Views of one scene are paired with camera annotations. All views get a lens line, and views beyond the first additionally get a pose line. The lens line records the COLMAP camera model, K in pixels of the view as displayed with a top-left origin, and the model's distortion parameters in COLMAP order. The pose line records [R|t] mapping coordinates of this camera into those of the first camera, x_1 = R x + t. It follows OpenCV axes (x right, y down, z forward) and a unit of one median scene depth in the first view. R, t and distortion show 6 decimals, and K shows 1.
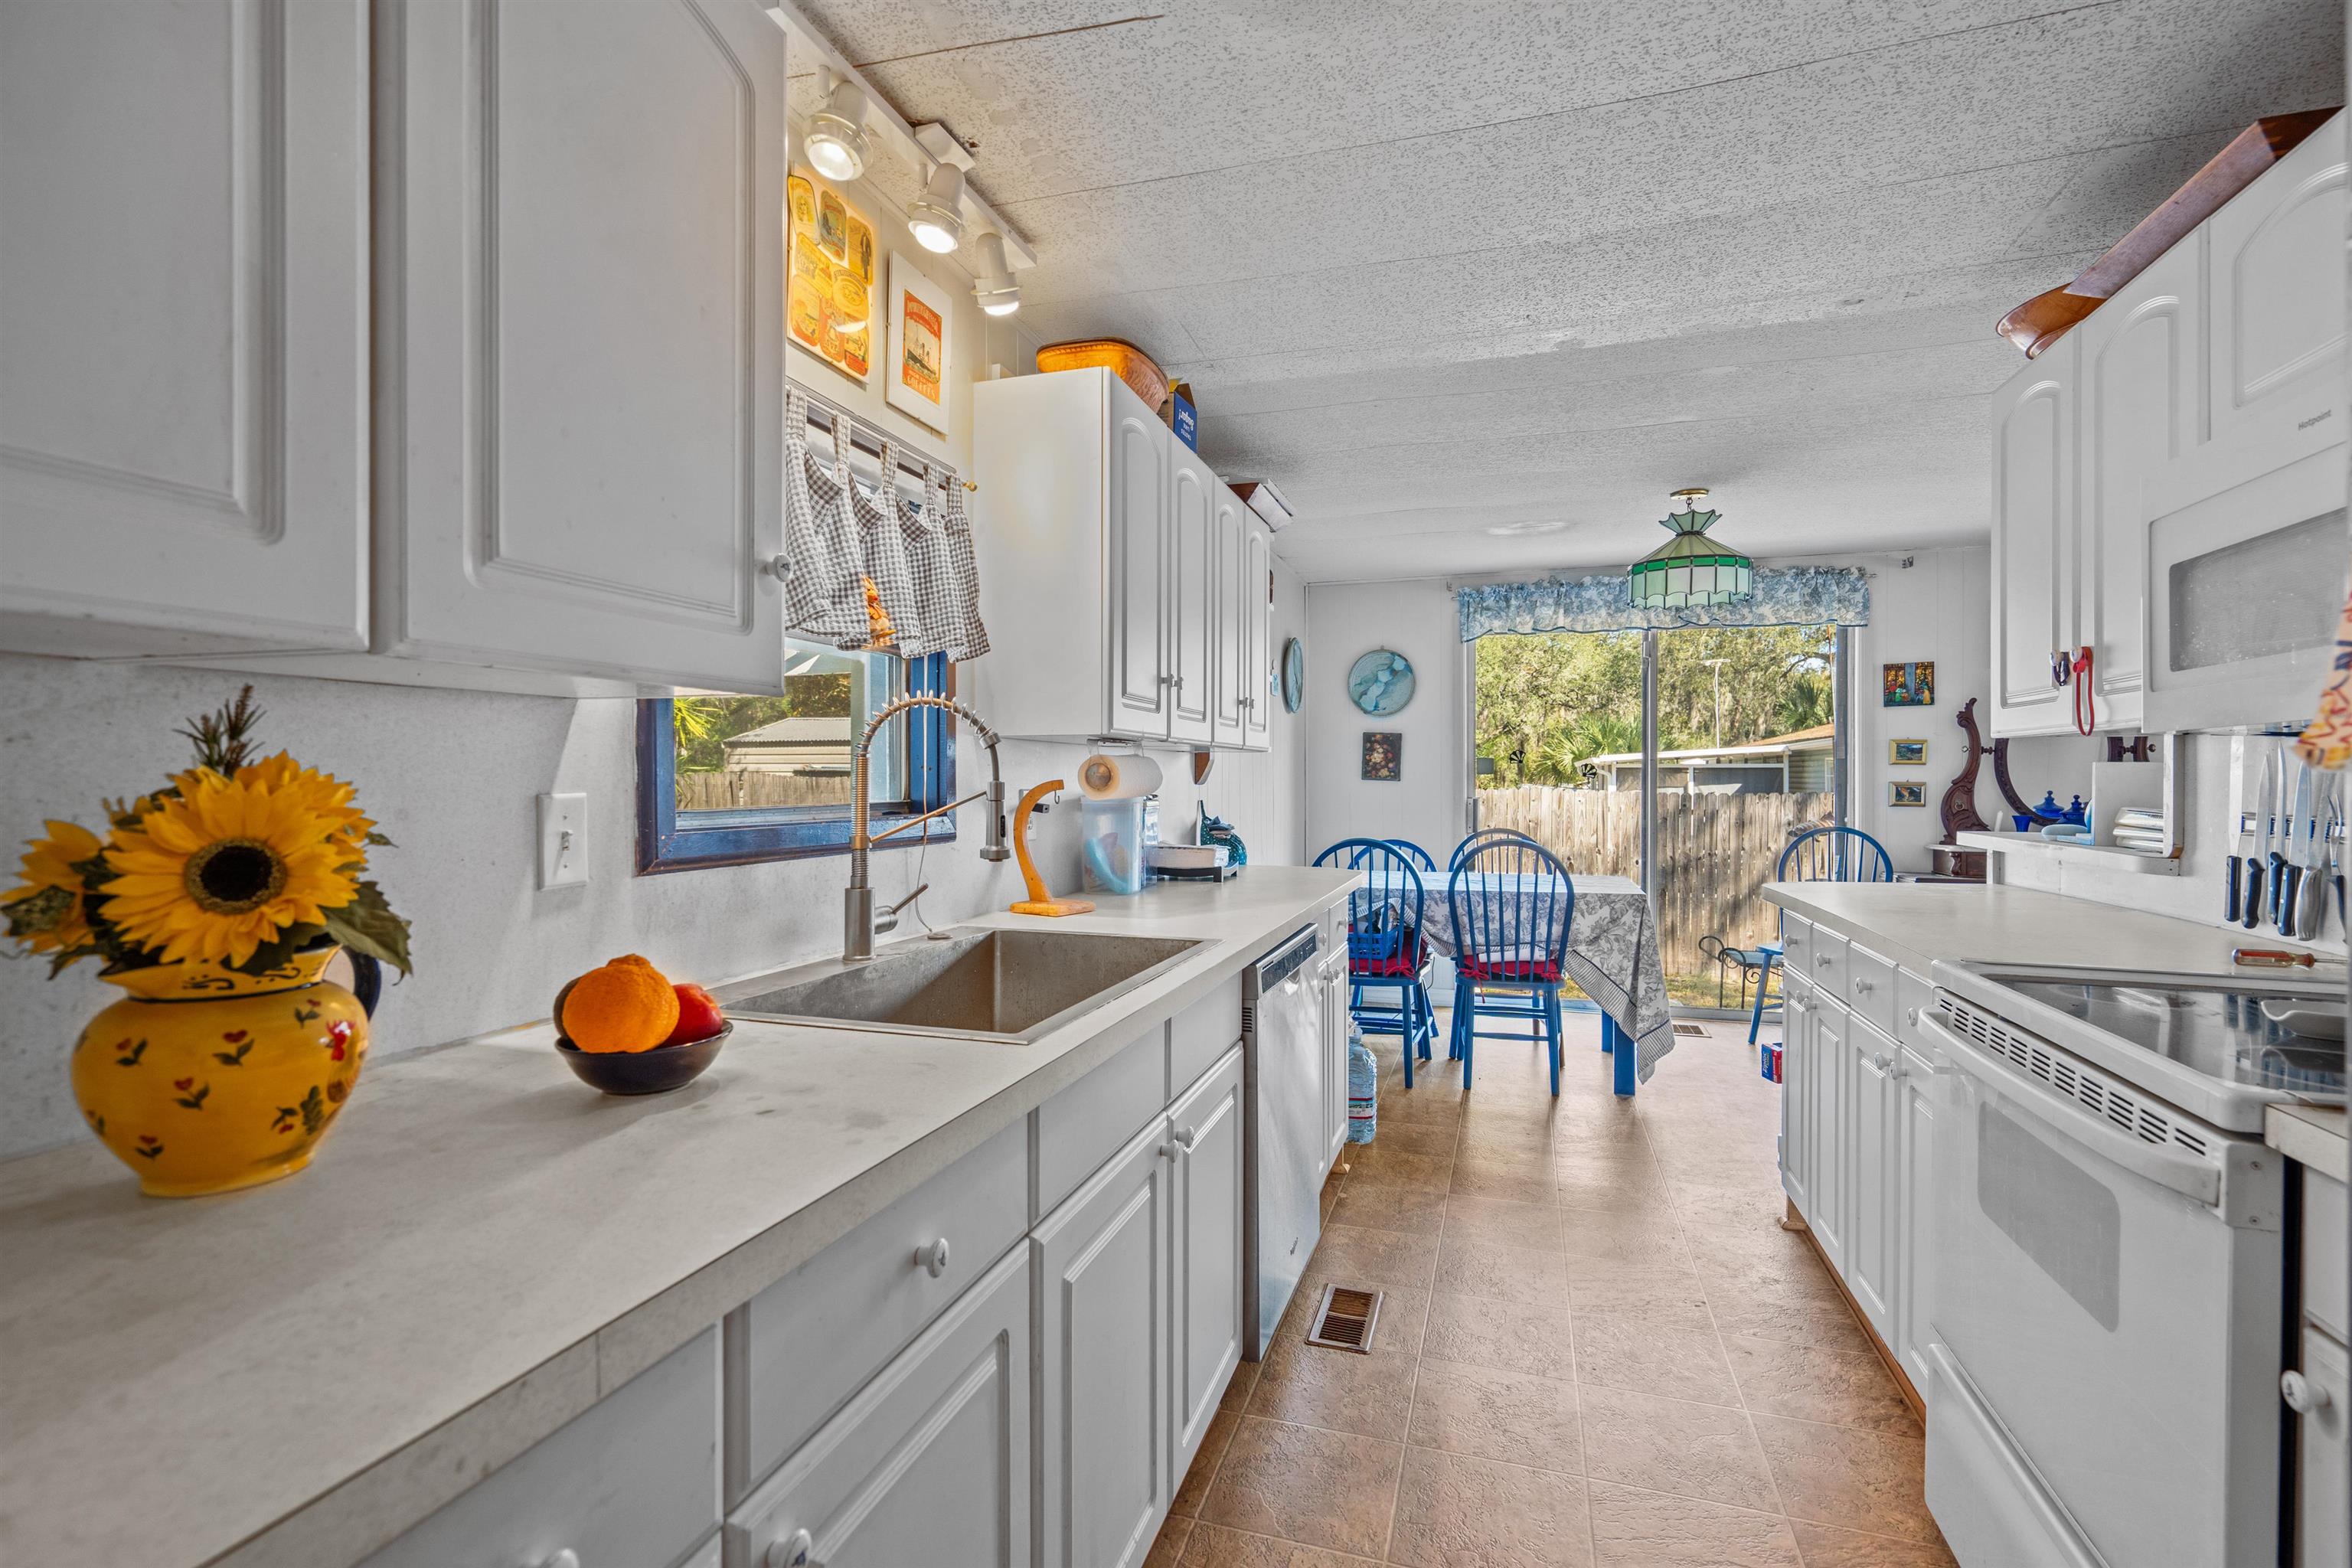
lens RADIAL K [[1092.0, 0, 1181.1], [0, 1092.0, 785.5], [0, 0, 1]] dist [-0.002413, -0.000121]
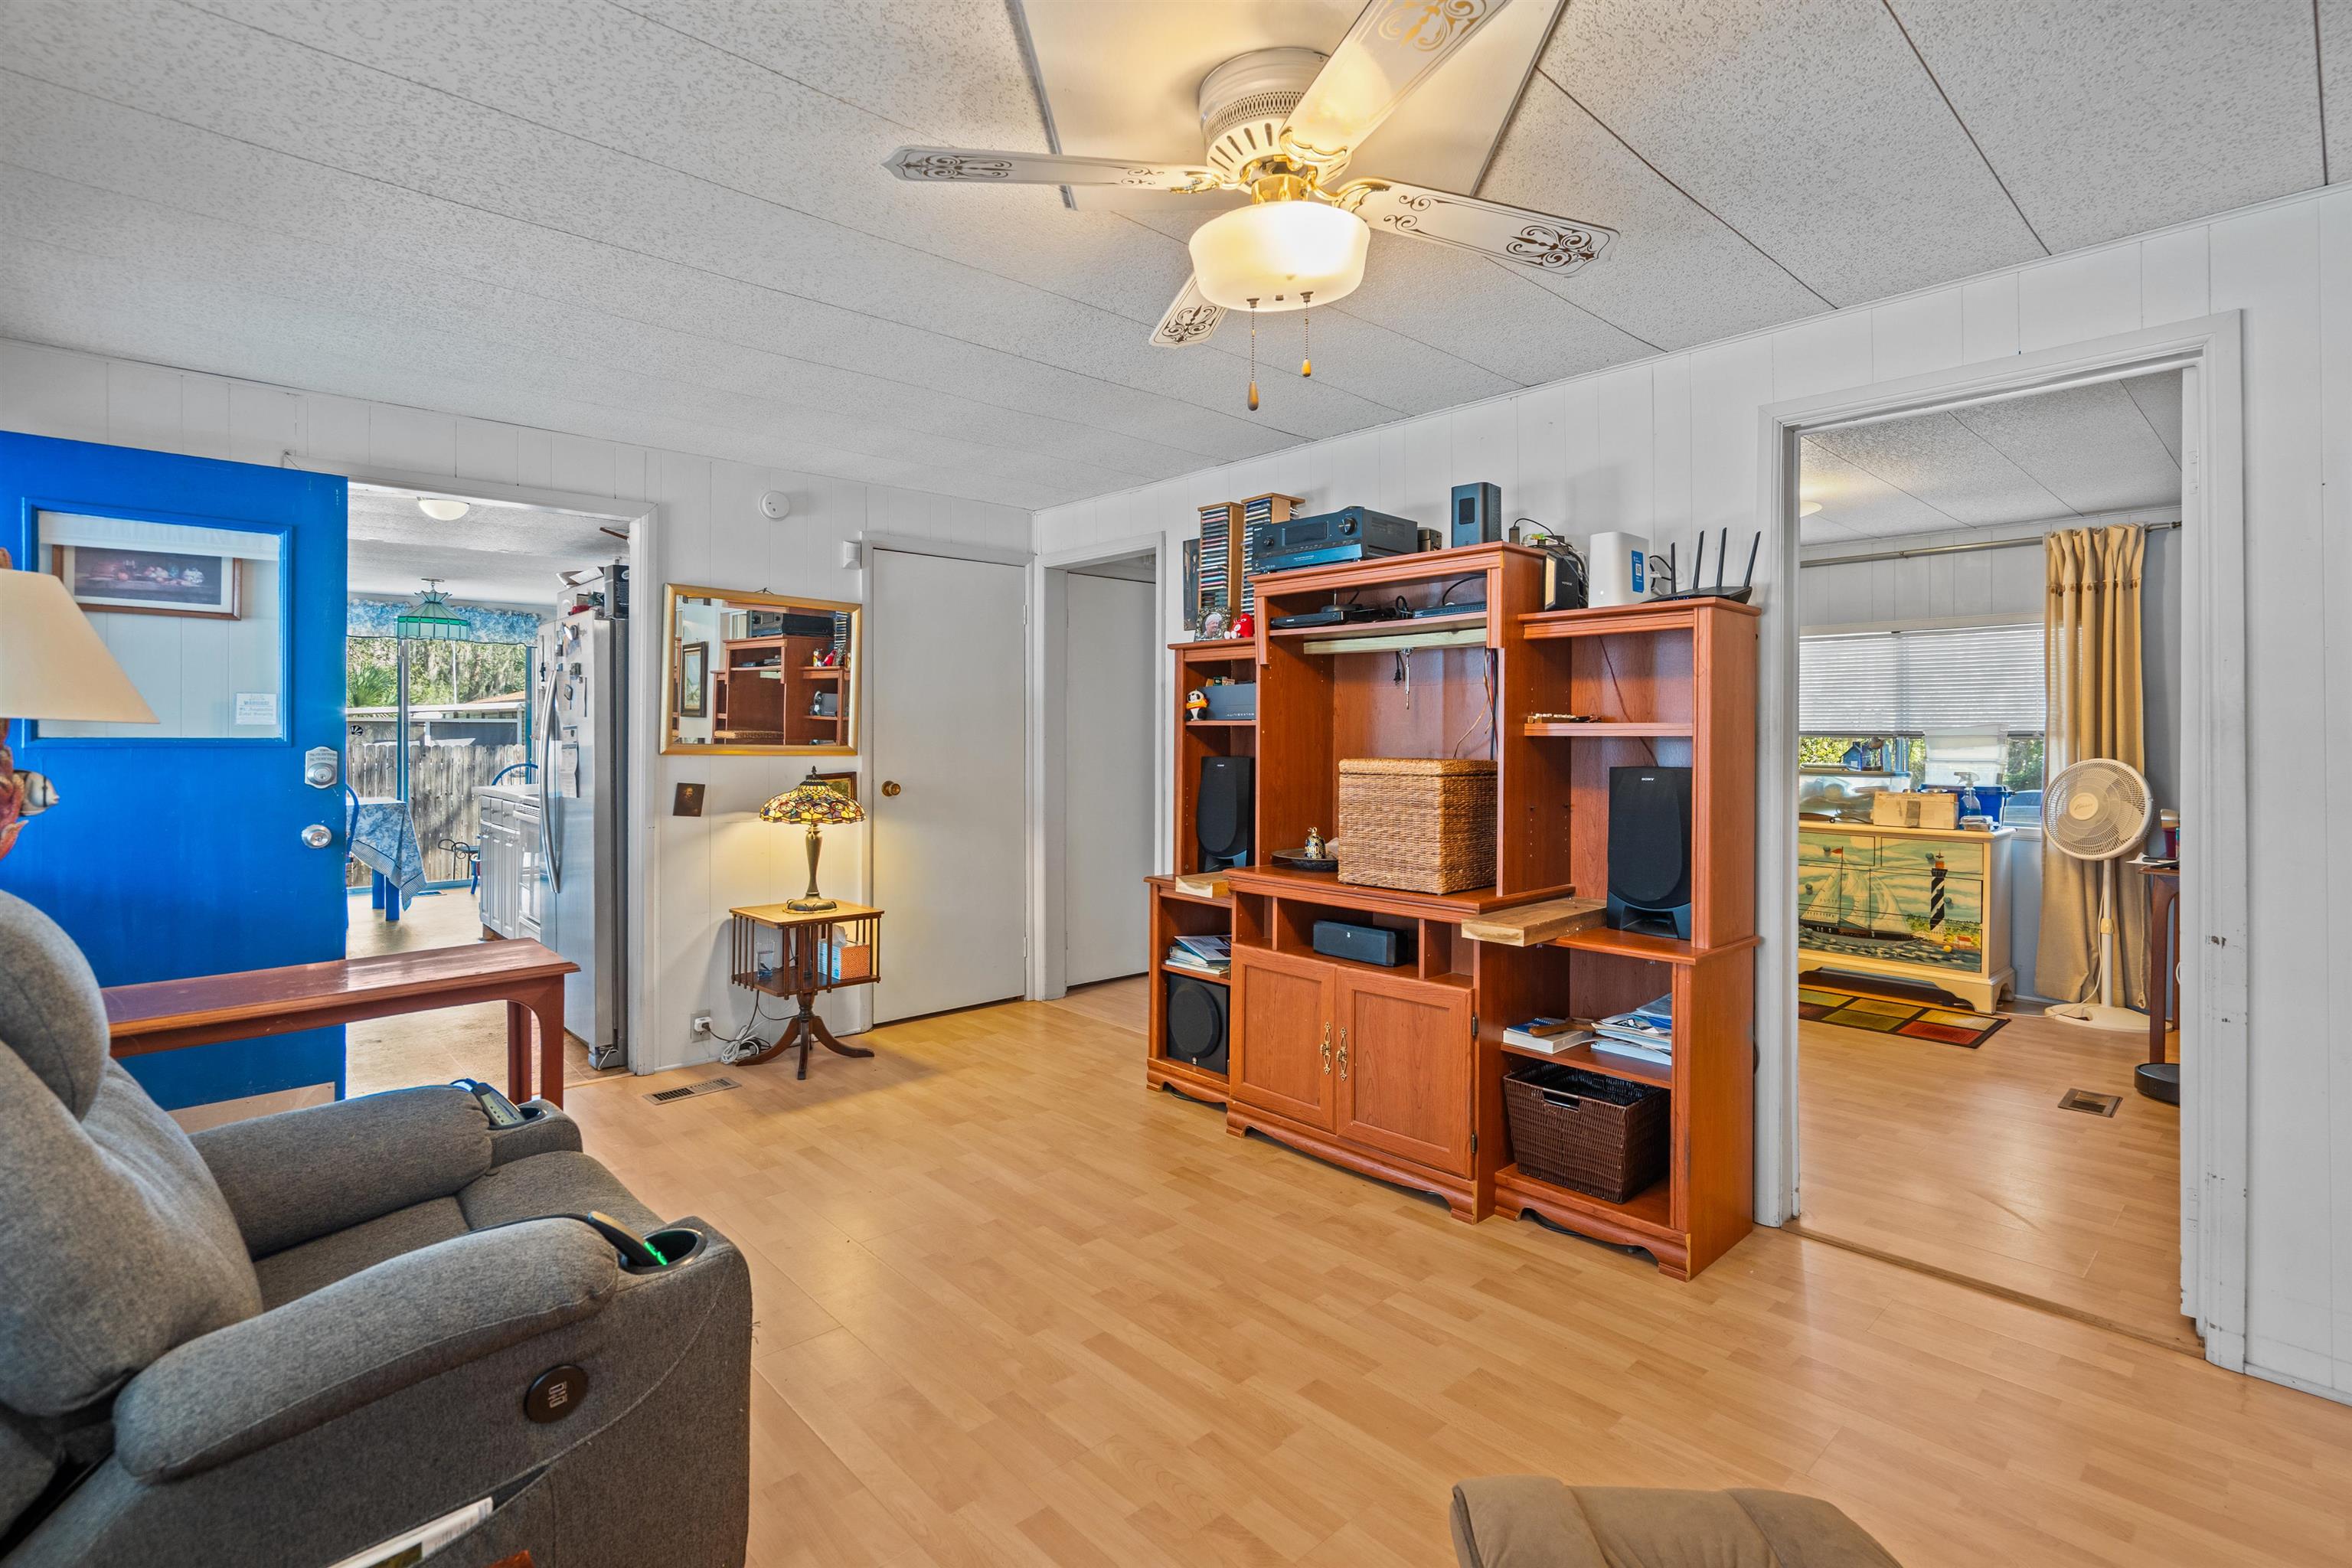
lens RADIAL K [[1092.0, 0, 1164.0], [0, 1092.0, 729.8], [0, 0, 1]] dist [-0.002413, -0.000121]
pose [[0.513630, 0.000939, 0.858011, -0.357640], [0.004706, 0.999981, -0.003911, -0.003550], [-0.857999, 0.006047, 0.513616, -0.747630]]
